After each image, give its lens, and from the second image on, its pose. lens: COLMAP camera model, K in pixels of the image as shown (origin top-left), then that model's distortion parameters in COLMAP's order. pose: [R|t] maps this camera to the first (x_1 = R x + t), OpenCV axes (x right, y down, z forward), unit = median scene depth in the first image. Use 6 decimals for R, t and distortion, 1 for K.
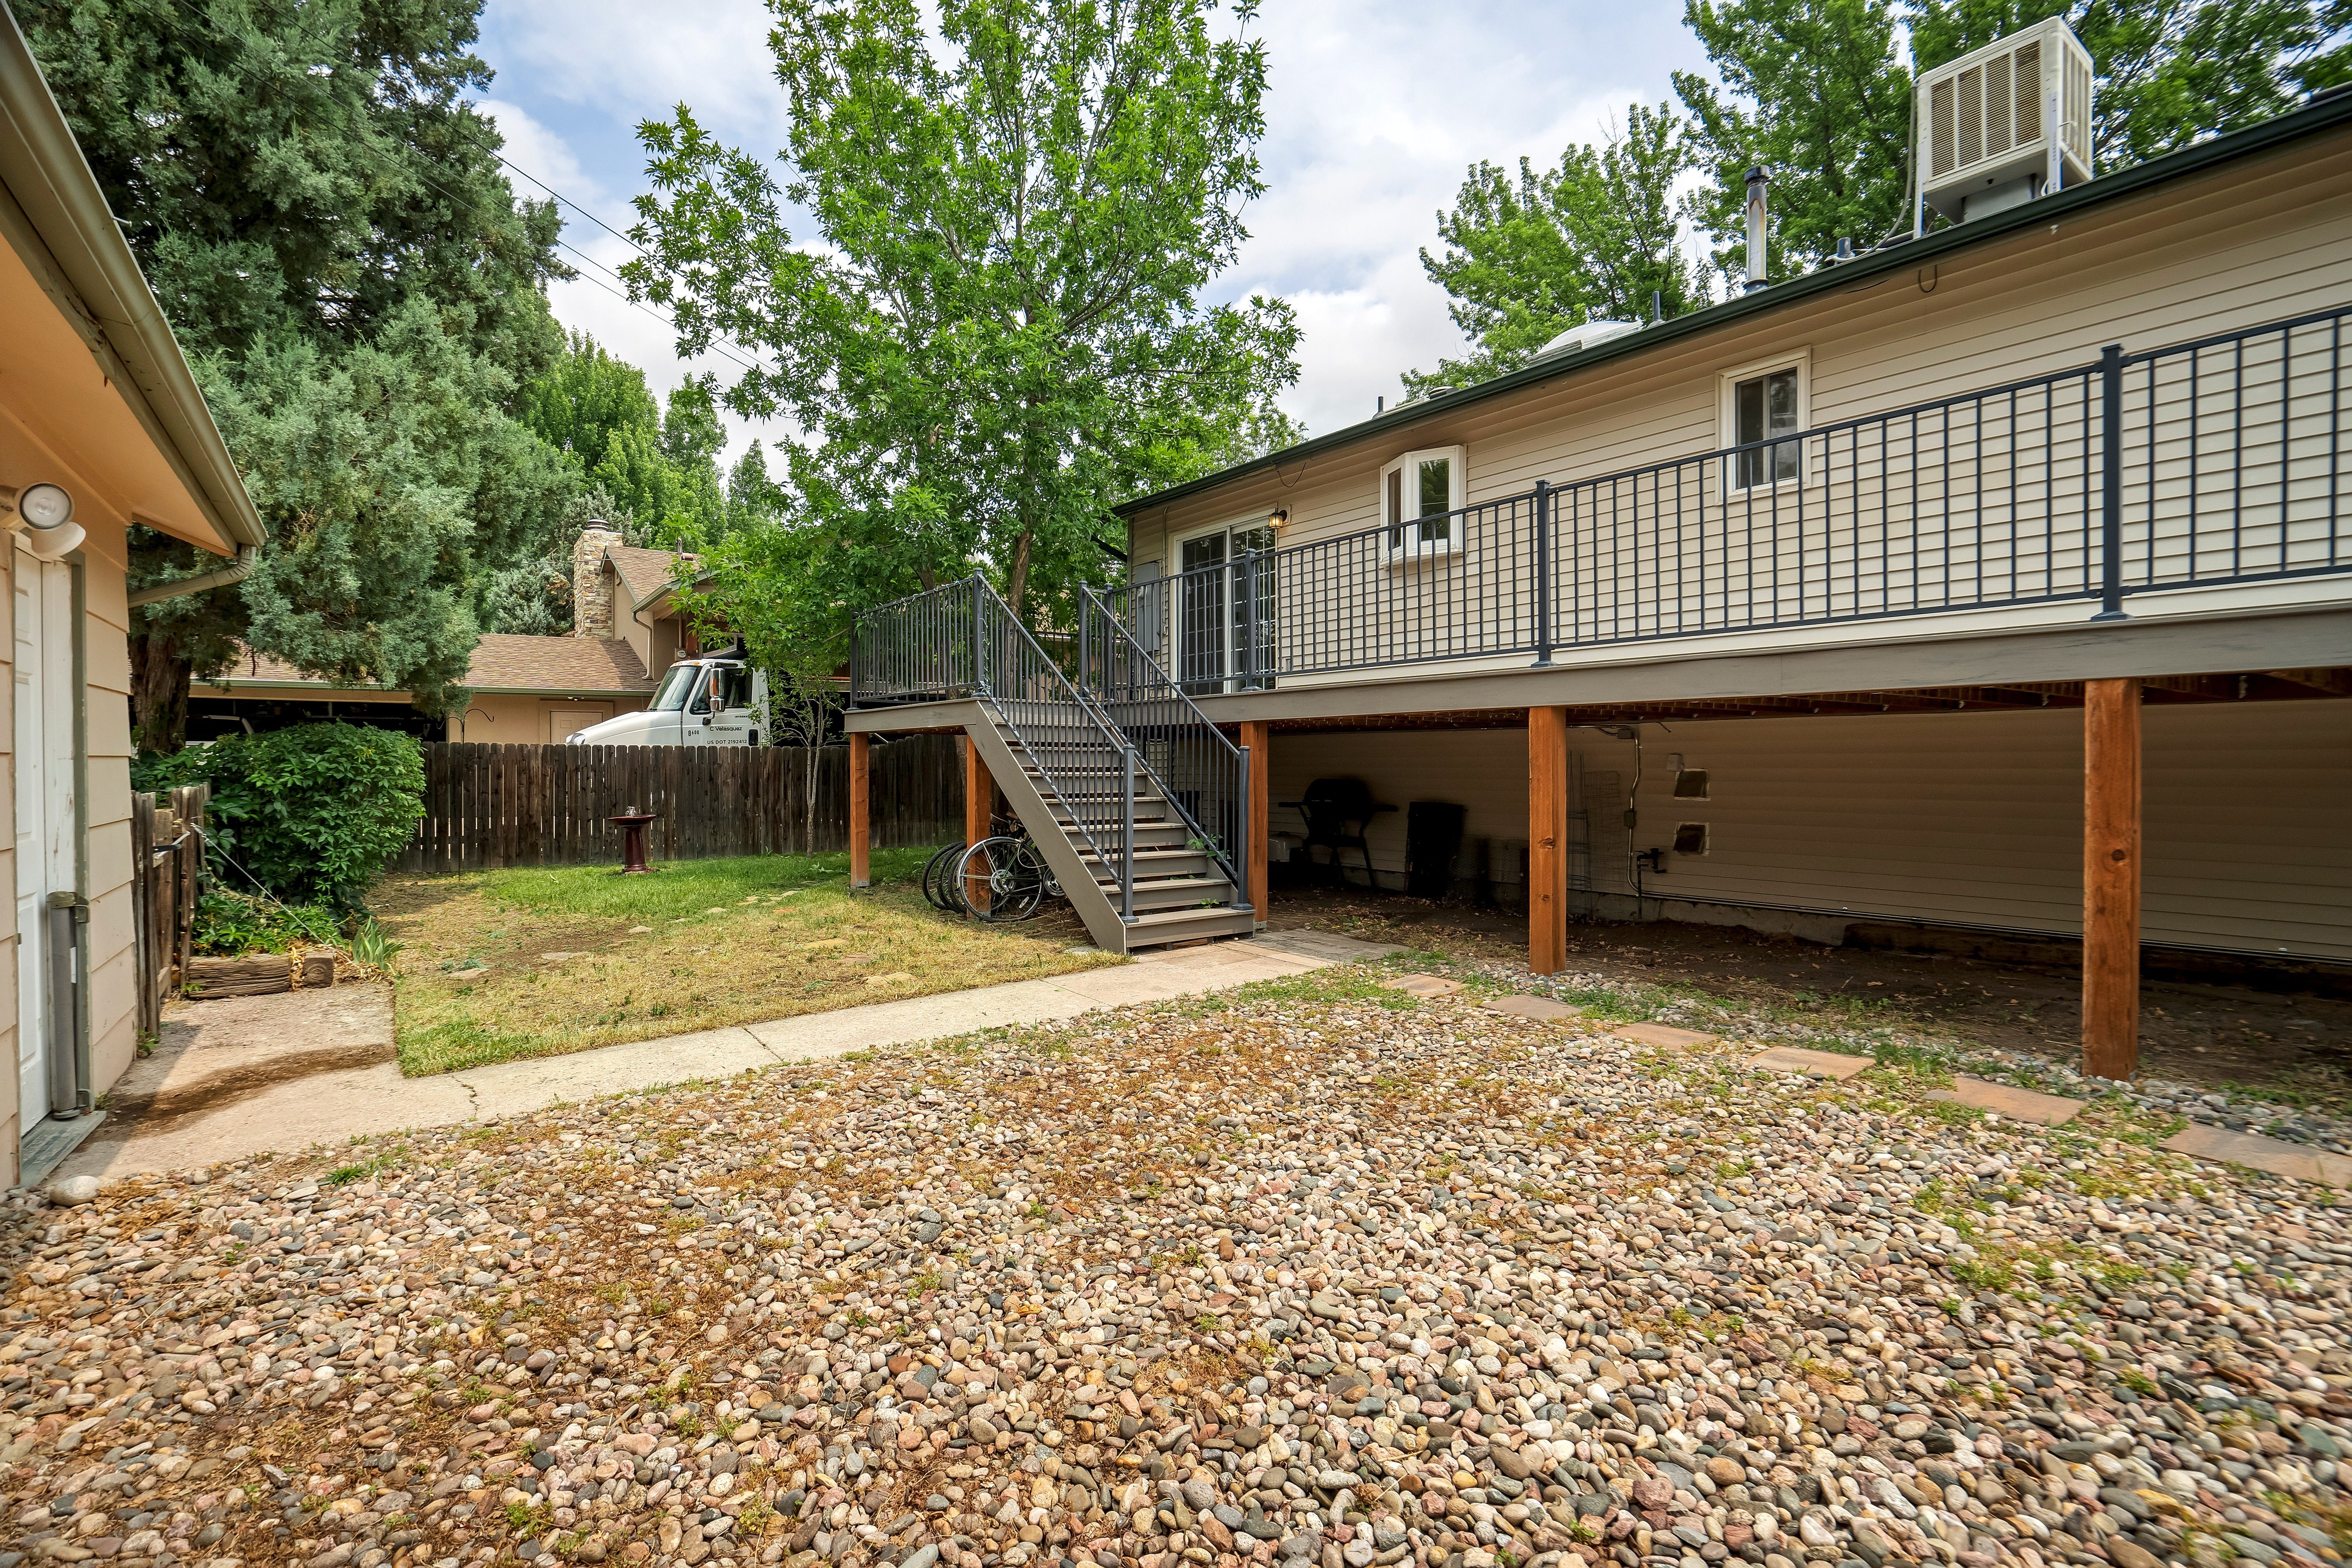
lens RADIAL K [[1091.5, 0, 1163.5], [0, 1091.5, 779.7], [0, 0, 1]] dist [-0.037387, 0.016112]
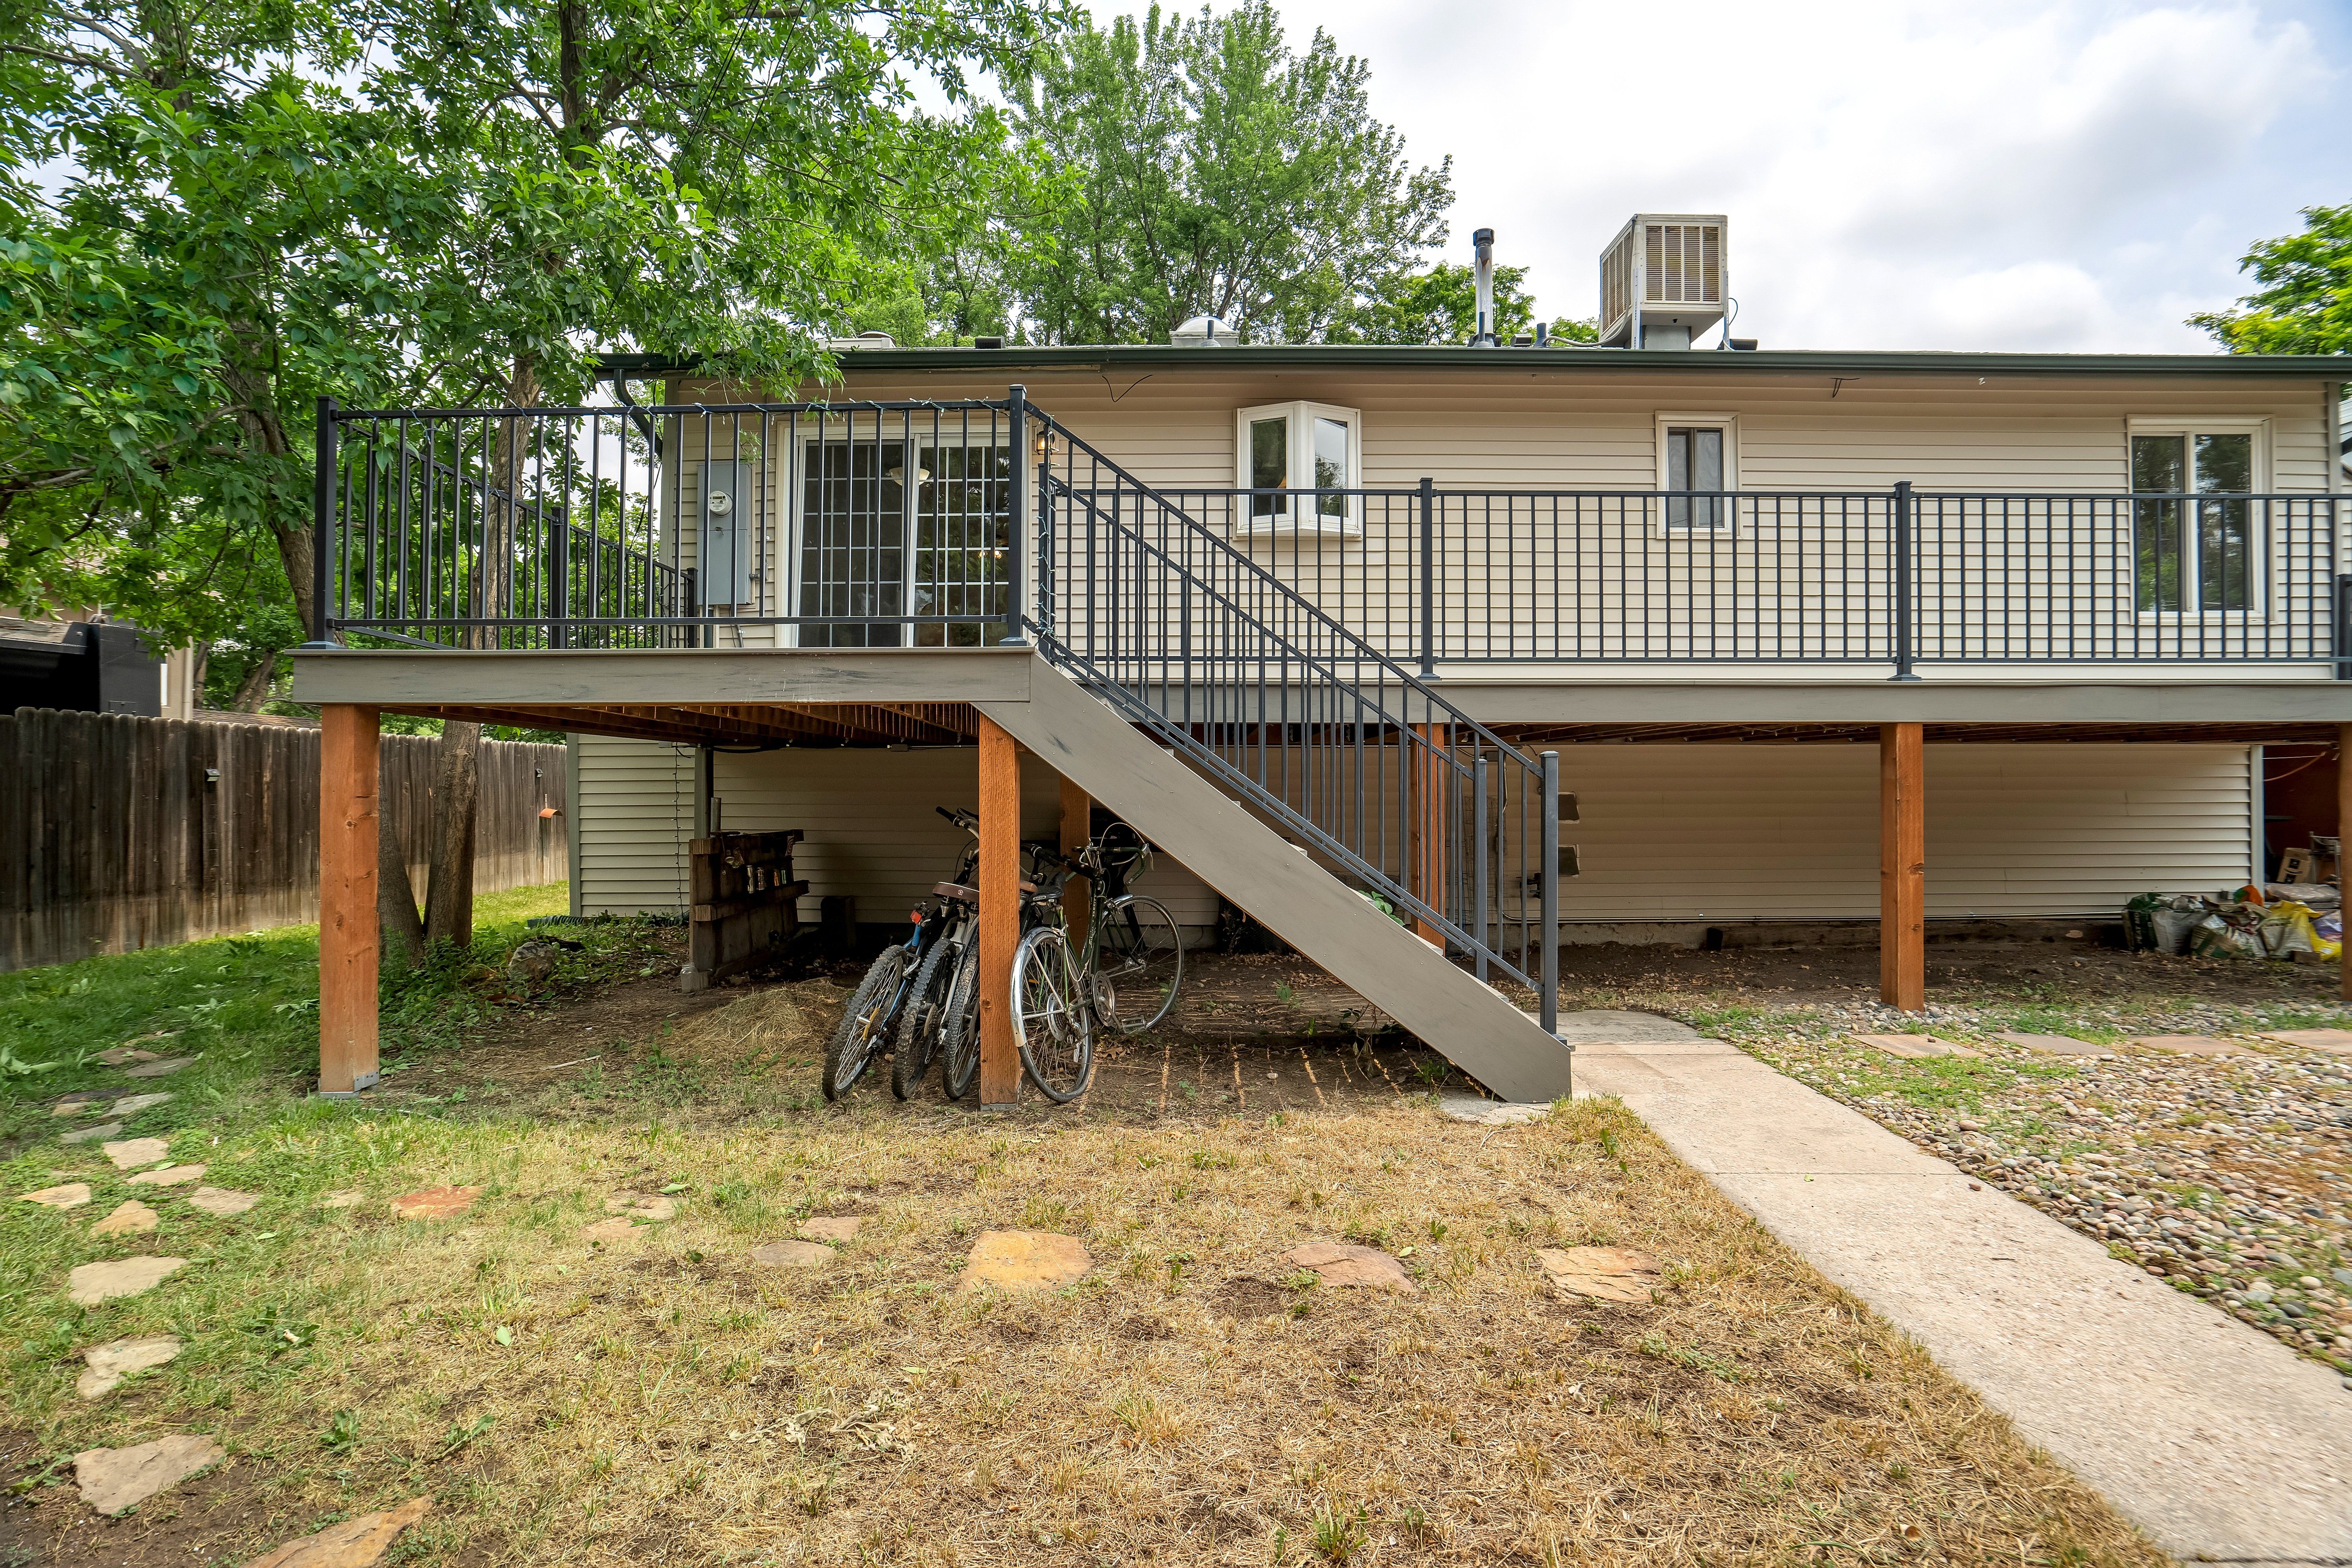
lens RADIAL K [[1091.5, 0, 1156.0], [0, 1091.5, 782.5], [0, 0, 1]] dist [-0.037387, 0.016112]
pose [[0.603088, 0.007825, 0.797636, -0.659386], [0.011603, 0.999760, -0.018581, -0.005351], [-0.797590, 0.020460, 0.602853, 0.817378]]
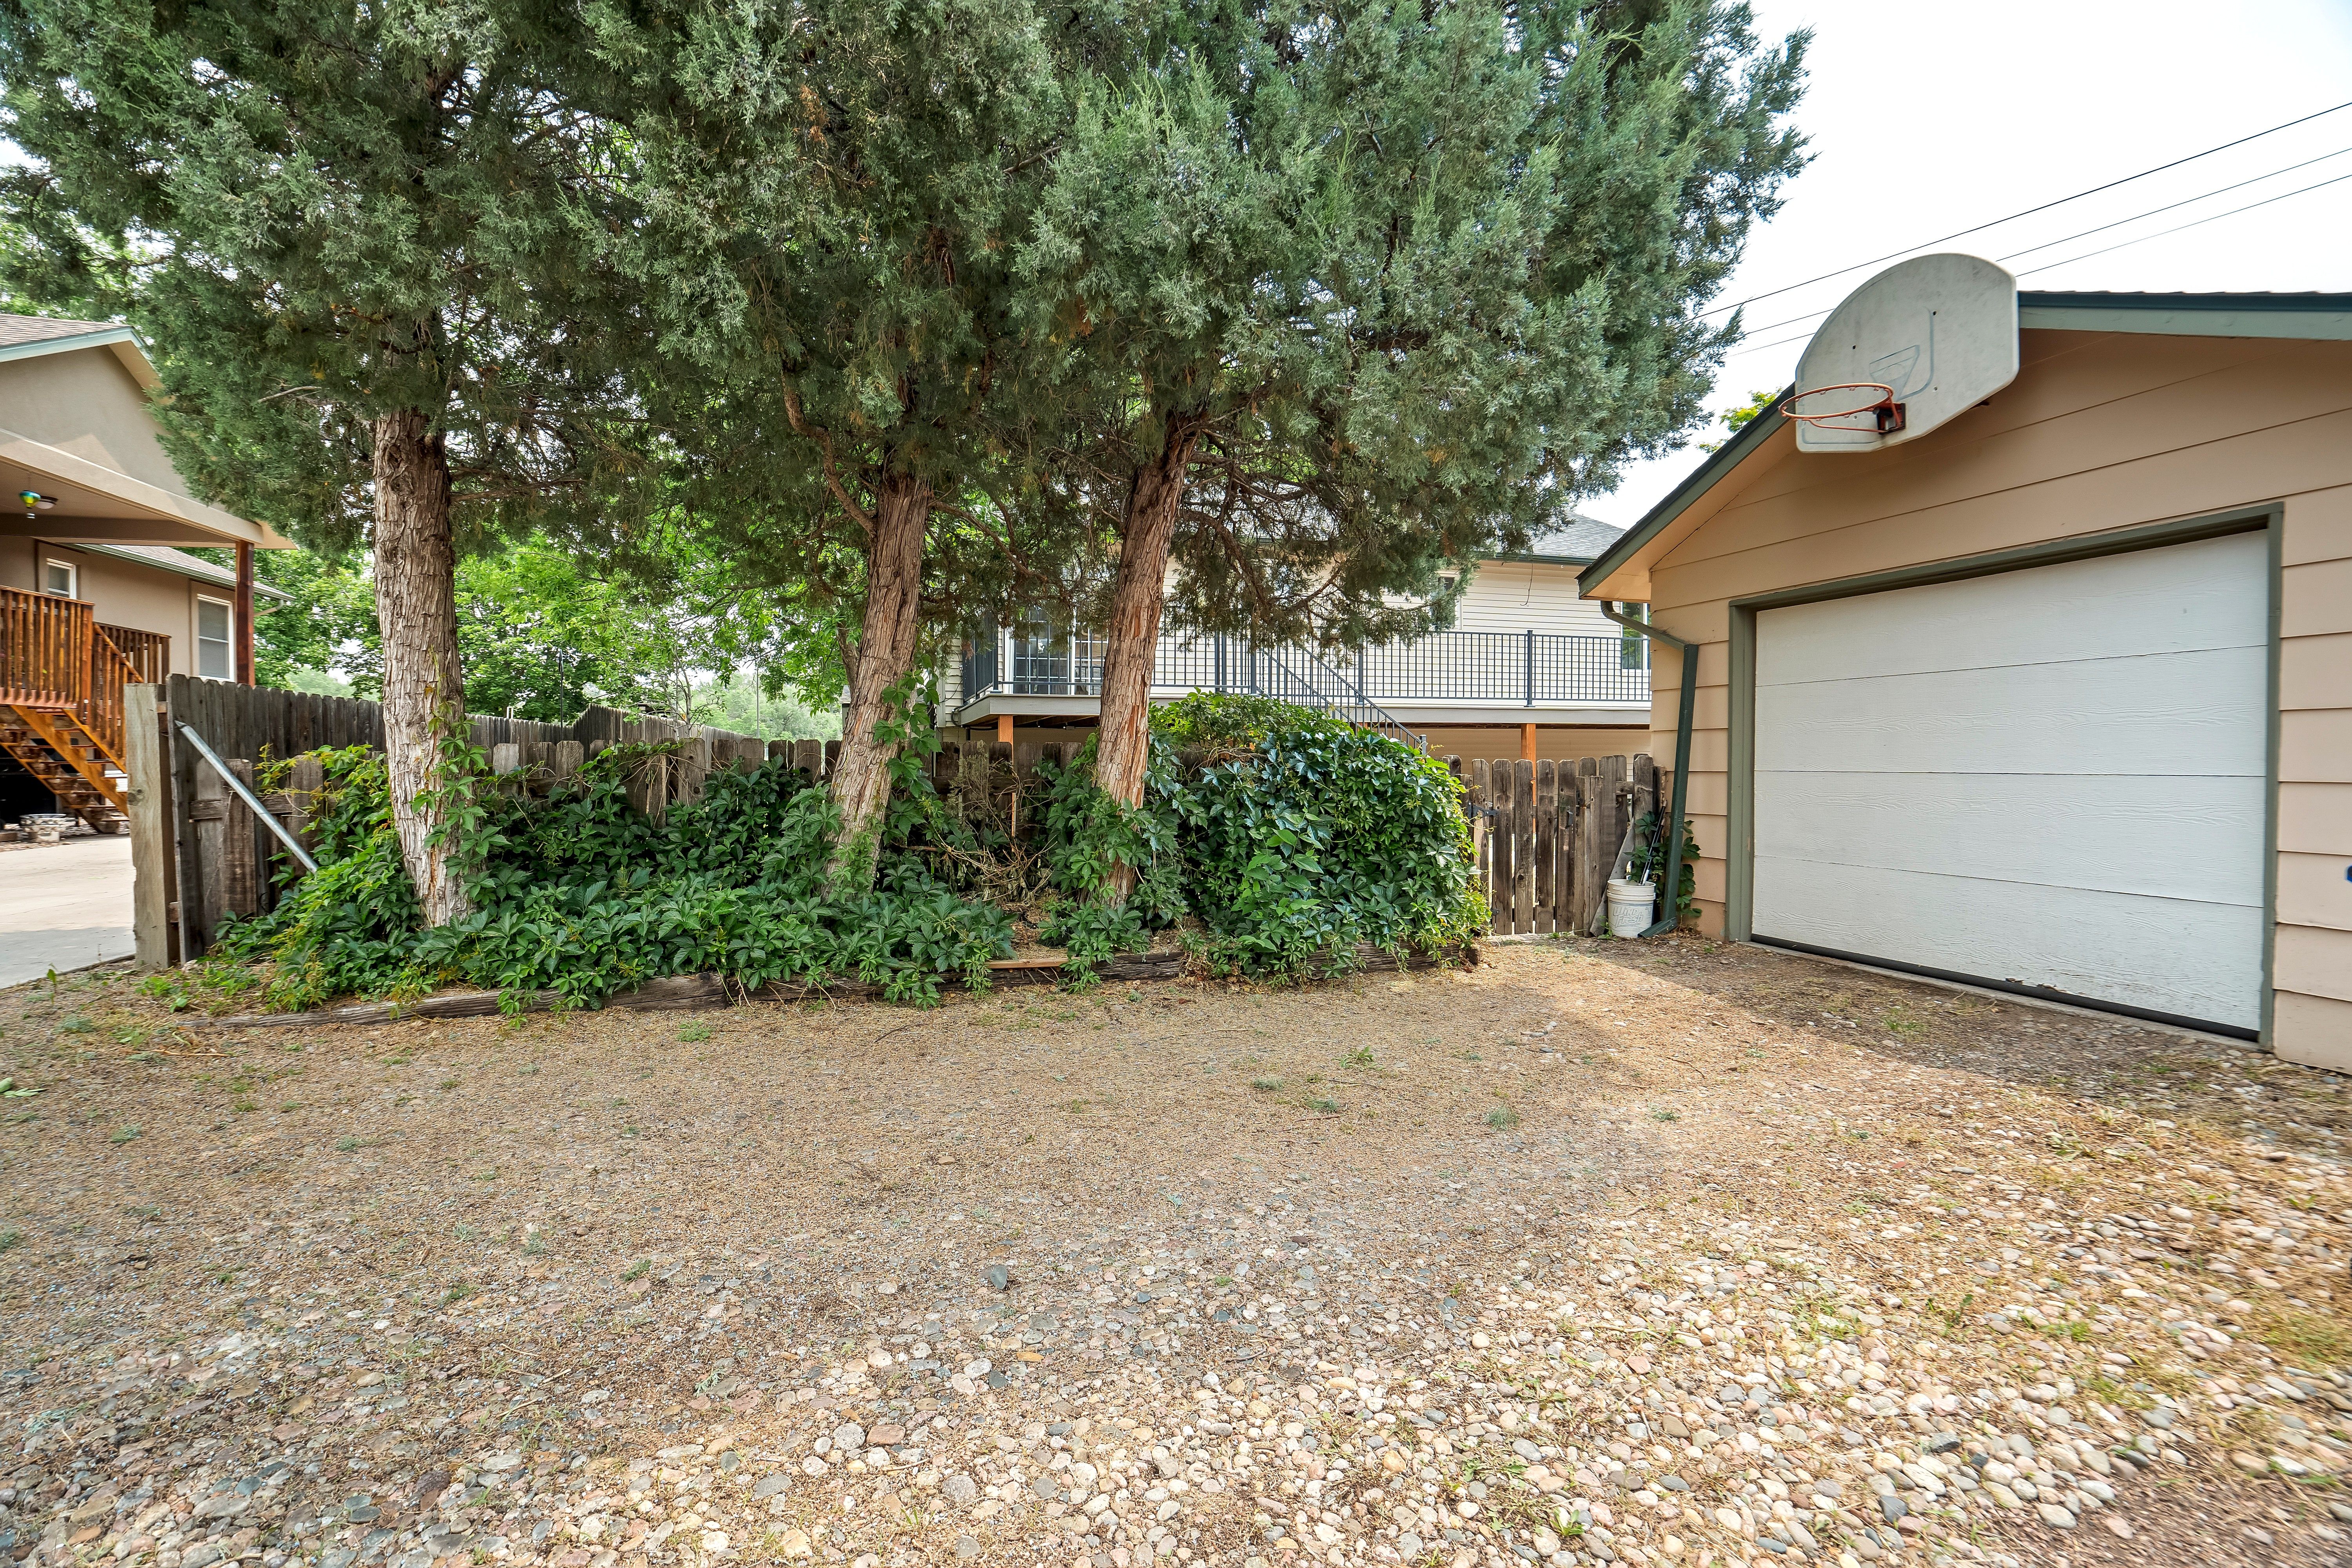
lens RADIAL K [[1091.5, 0, 1176.0], [0, 1091.5, 777.9], [0, 0, 1]] dist [-0.037387, 0.016112]
pose [[0.348545, -0.014146, 0.937185, -1.894399], [0.014148, 0.999852, 0.009830, 0.019415], [-0.937185, 0.009833, 0.348694, 0.763785]]
